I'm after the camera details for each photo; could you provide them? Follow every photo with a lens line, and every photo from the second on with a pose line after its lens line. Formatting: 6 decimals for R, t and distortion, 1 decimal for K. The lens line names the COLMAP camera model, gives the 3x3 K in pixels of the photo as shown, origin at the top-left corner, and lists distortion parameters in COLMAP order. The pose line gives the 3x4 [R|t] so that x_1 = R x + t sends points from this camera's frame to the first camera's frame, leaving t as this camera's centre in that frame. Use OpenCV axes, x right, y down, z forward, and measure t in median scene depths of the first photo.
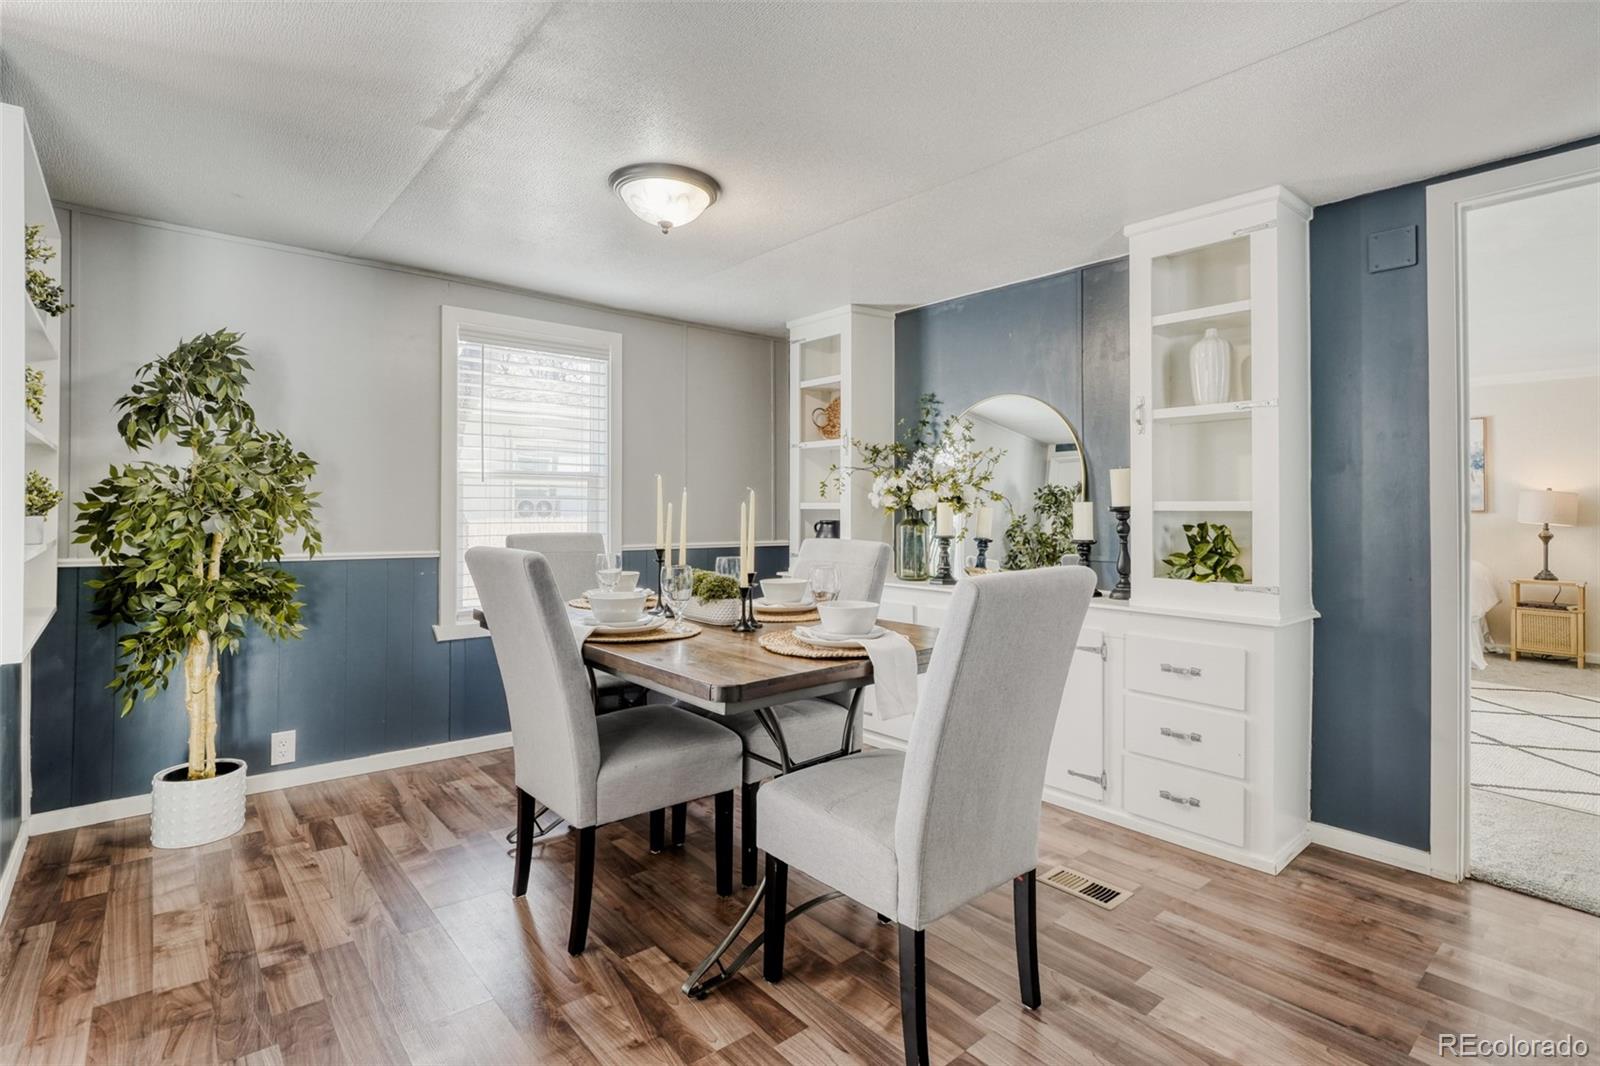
lens RADIAL K [[764.6, 0, 801.5], [0, 764.6, 511.0], [0, 0, 1]] dist [-0.017097, 0.008890]
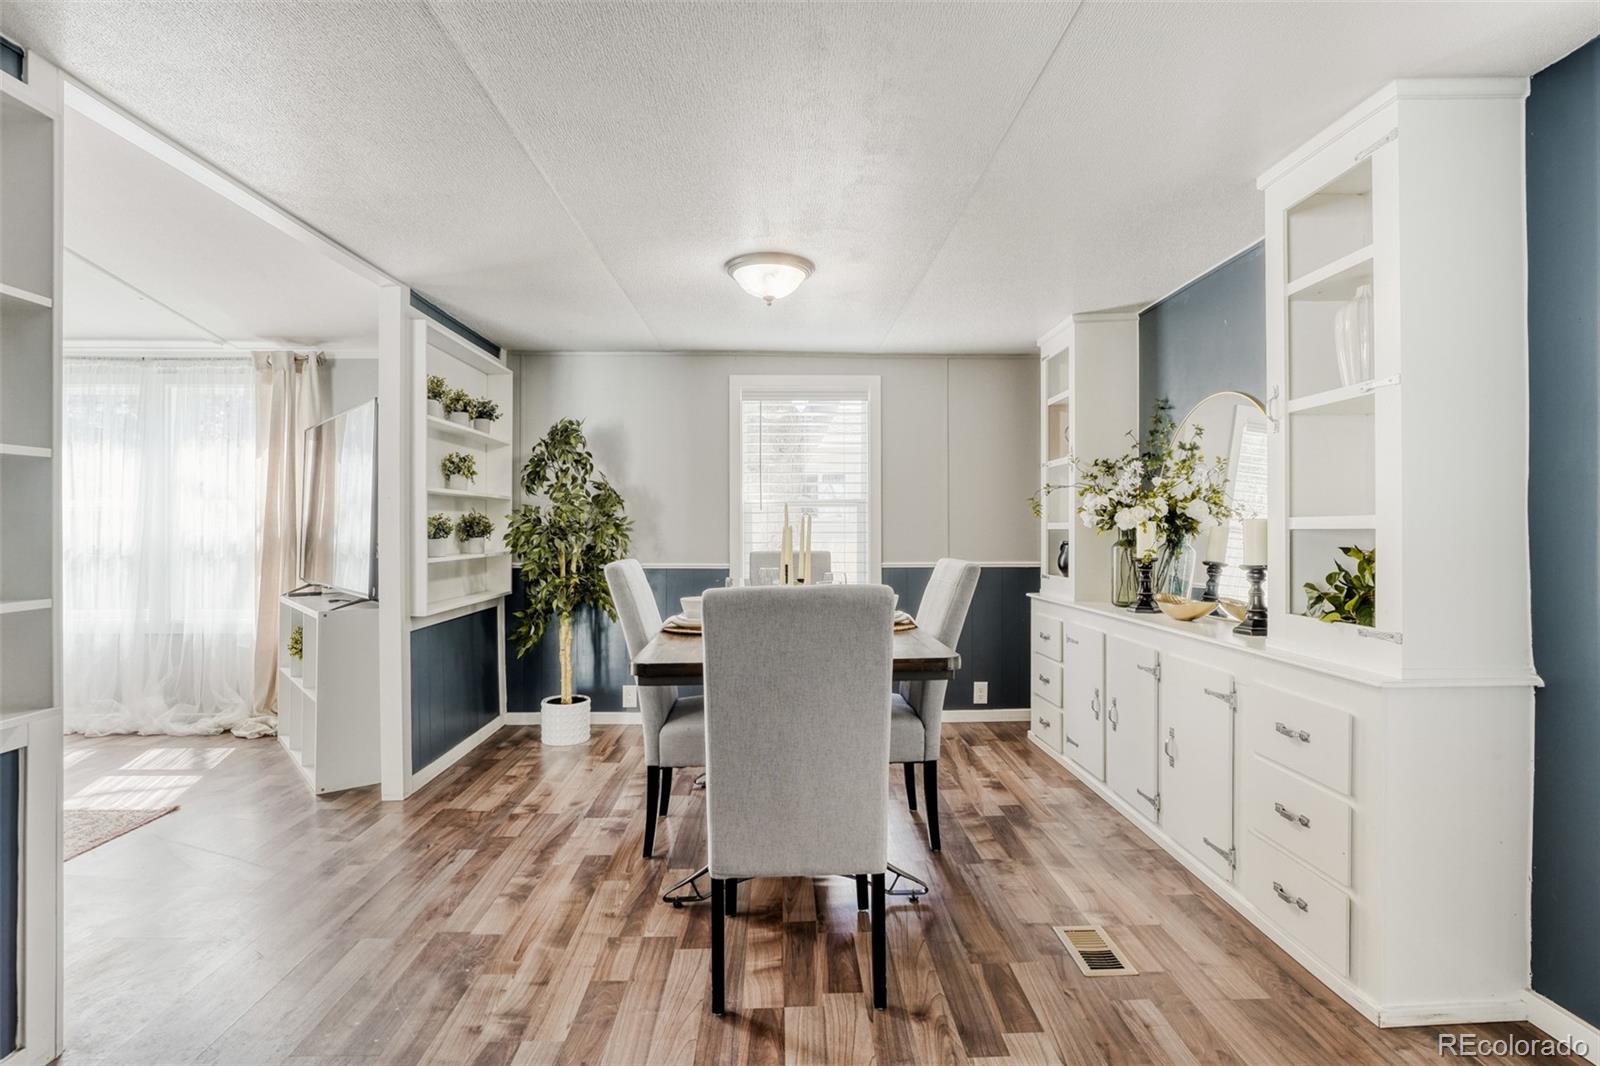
lens RADIAL K [[758.9, 0, 812.5], [0, 758.9, 529.7], [0, 0, 1]] dist [-0.016026, 0.001191]
pose [[0.785872, -0.008293, -0.618334, 0.599087], [0.006416, 0.999966, -0.005258, 0.001566], [0.618356, 0.000165, 0.785898, 0.087520]]
